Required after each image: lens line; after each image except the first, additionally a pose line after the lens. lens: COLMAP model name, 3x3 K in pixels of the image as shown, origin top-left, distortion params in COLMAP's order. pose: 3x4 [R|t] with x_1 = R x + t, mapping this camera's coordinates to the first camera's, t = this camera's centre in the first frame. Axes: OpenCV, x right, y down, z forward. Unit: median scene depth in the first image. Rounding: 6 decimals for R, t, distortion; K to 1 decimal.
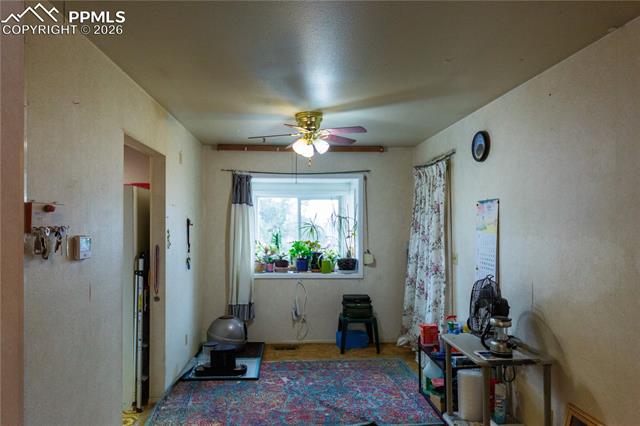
lens RADIAL K [[408.8, 0, 318.7], [0, 408.8, 220.0], [0, 0, 1]] dist [-0.007455, -0.002228]
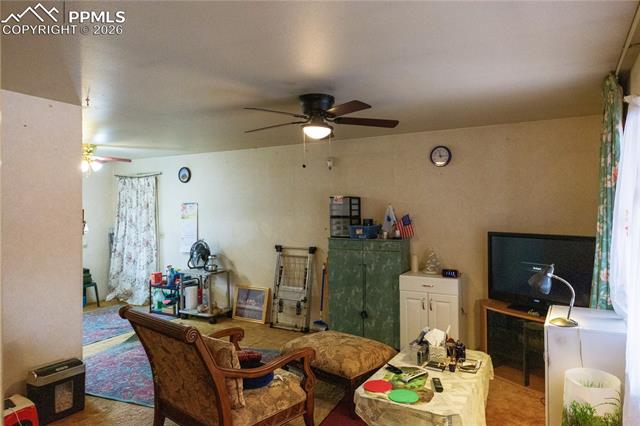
lens RADIAL K [[426.1, 0, 320.1], [0, 426.1, 209.1], [0, 0, 1]] dist [0.005684, -0.010785]
pose [[0.552279, 0.000710, 0.833659, -0.845849], [-0.002876, 0.999995, 0.001054, -0.021392], [-0.833654, -0.002979, 0.552279, -0.585819]]
